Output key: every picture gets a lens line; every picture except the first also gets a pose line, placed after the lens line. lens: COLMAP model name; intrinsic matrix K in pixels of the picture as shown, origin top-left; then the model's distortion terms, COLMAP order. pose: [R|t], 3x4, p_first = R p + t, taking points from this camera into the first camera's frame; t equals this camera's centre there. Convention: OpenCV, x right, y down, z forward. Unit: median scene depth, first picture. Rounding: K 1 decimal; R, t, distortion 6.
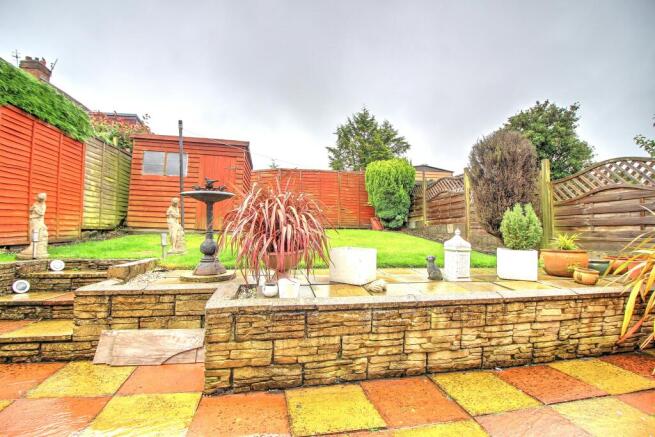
lens RADIAL K [[302.4, 0, 325.4], [0, 302.4, 219.1], [0, 0, 1]] dist [-0.019349, -0.000756]
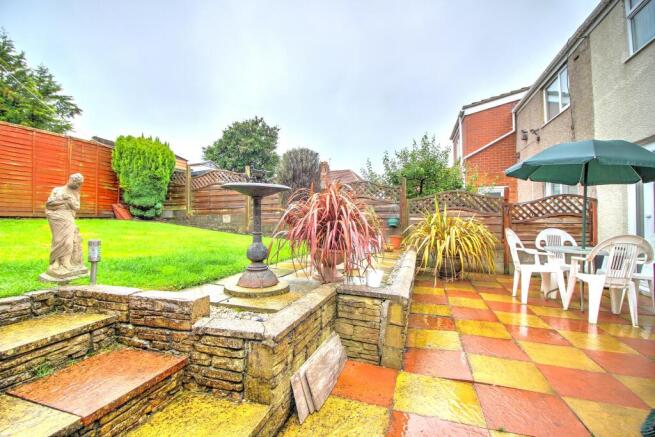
lens RADIAL K [[302.4, 0, 325.4], [0, 302.4, 219.1], [0, 0, 1]] dist [-0.019349, -0.000756]
pose [[0.487264, -0.002490, 0.873251, -0.279474], [-0.039576, 0.998905, 0.024931, -0.006694], [-0.872357, -0.046708, 0.486632, 0.124775]]
